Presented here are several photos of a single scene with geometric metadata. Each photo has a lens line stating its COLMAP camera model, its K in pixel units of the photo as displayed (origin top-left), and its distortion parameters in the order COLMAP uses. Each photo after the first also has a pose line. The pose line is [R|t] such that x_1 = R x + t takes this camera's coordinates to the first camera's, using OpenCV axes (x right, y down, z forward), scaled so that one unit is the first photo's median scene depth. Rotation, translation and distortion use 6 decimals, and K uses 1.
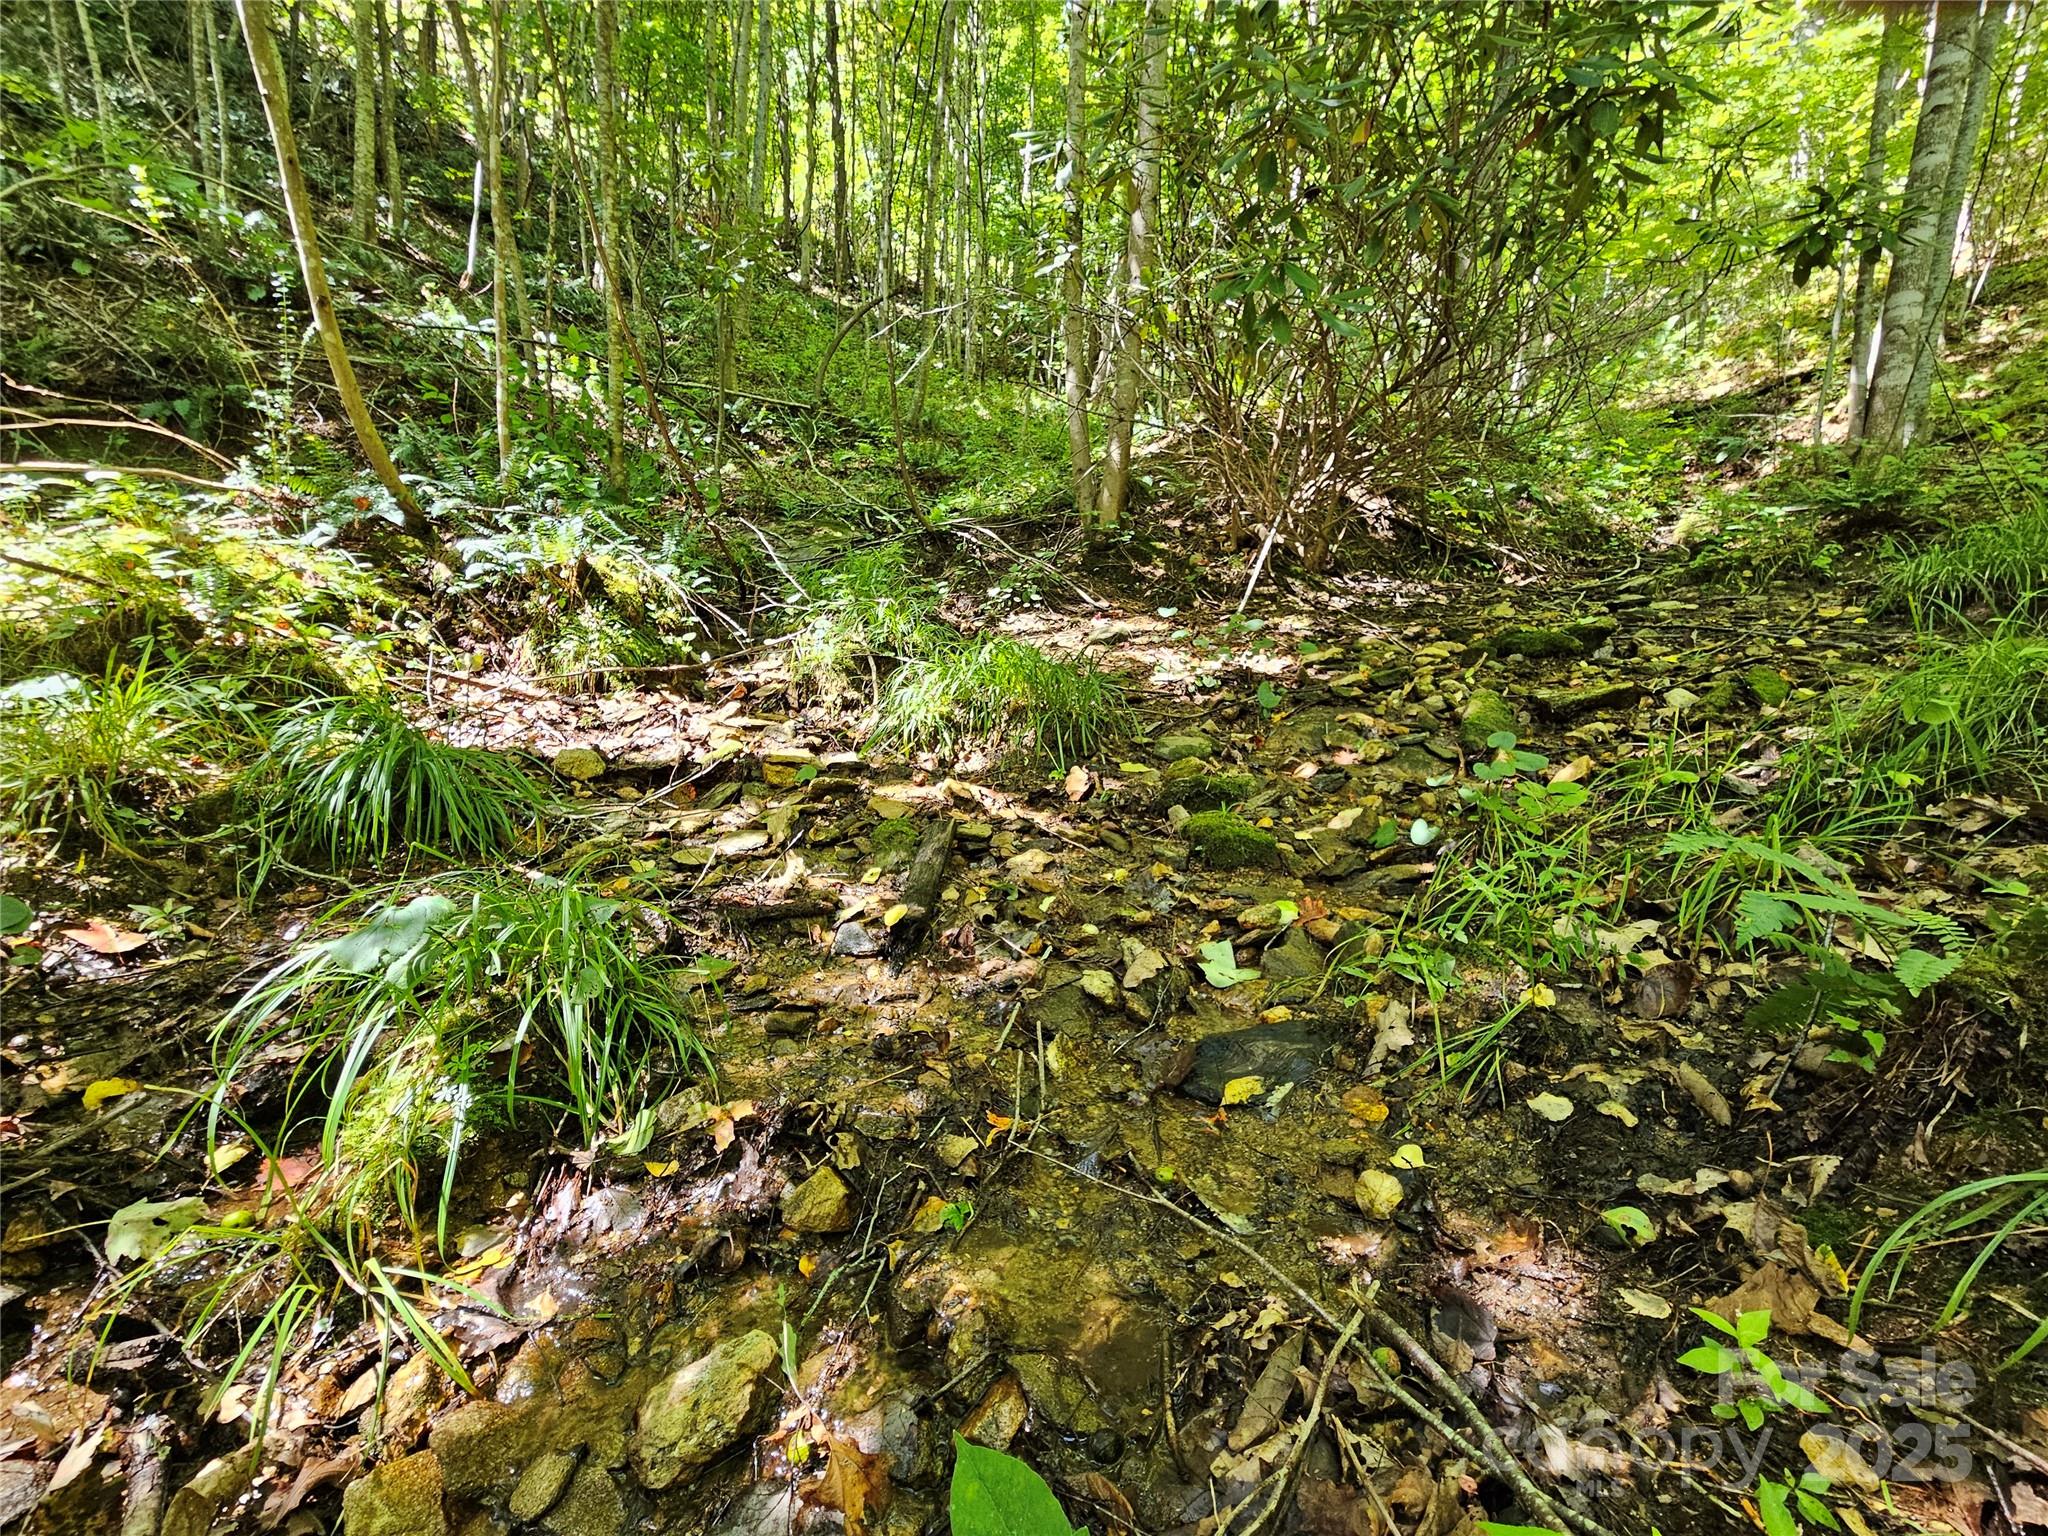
lens RADIAL K [[847.3, 0, 1024.0], [0, 847.3, 768.0], [0, 0, 1]] dist [-0.000869, 0.000511]
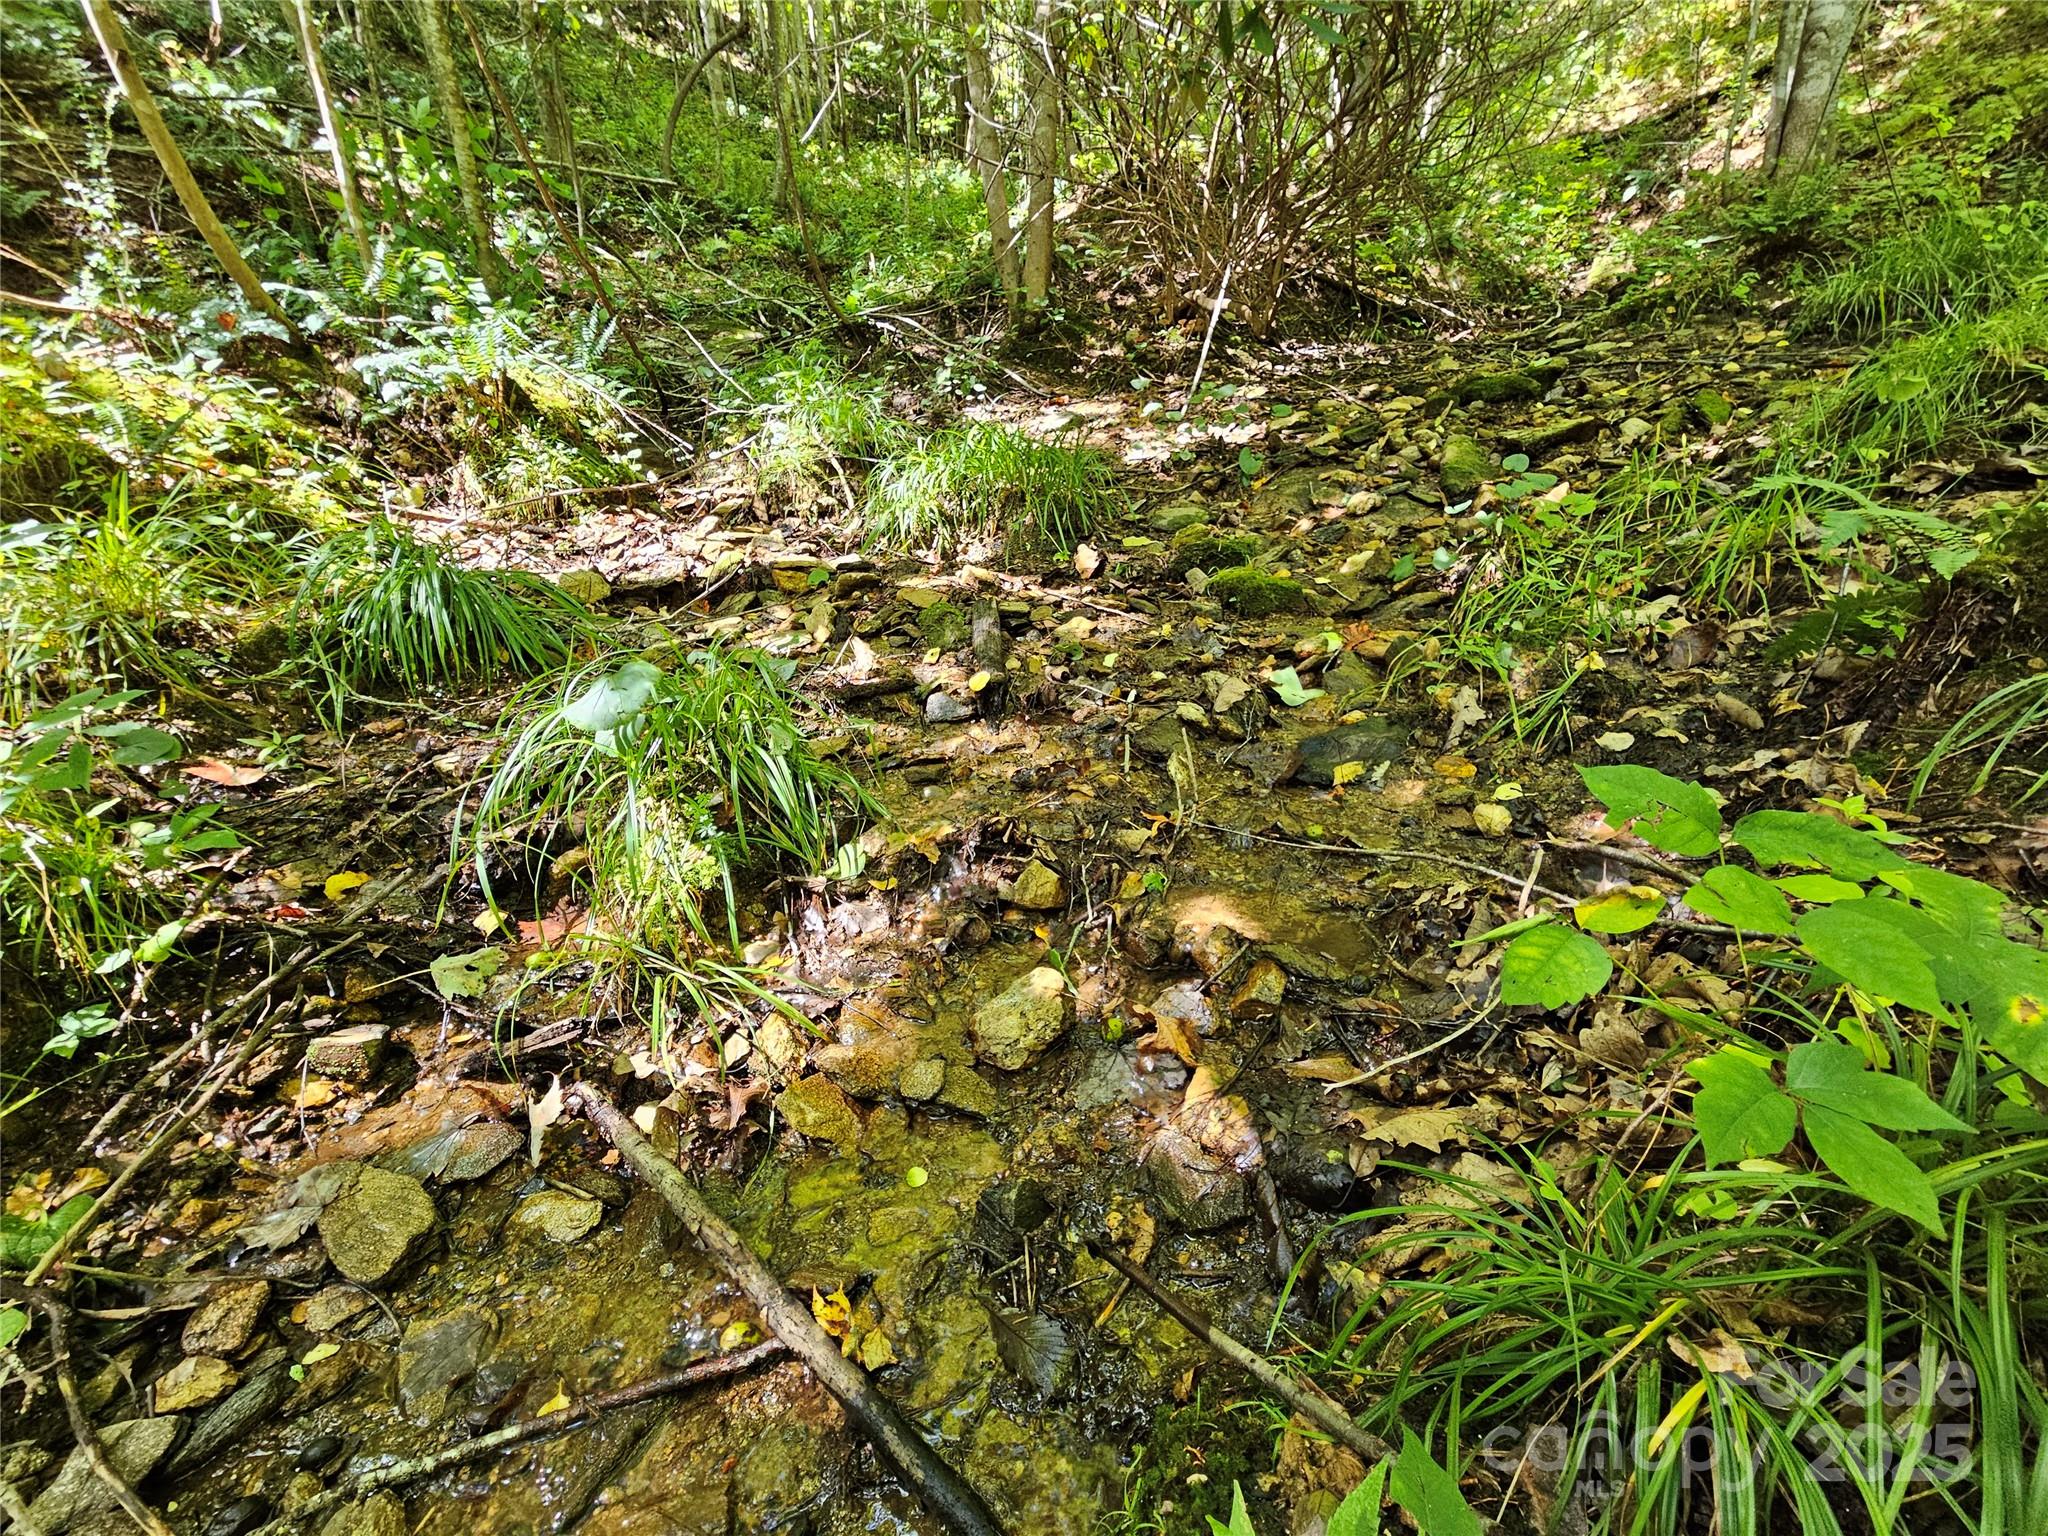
lens RADIAL K [[852.3, 0, 1024.0], [0, 852.3, 768.0], [0, 0, 1]] dist [-0.001623, -0.000032]
pose [[0.989317, -0.115603, 0.088811, -0.121476], [0.095320, 0.973920, 0.205897, 0.038836], [-0.110297, -0.195232, 0.974535, -0.038250]]
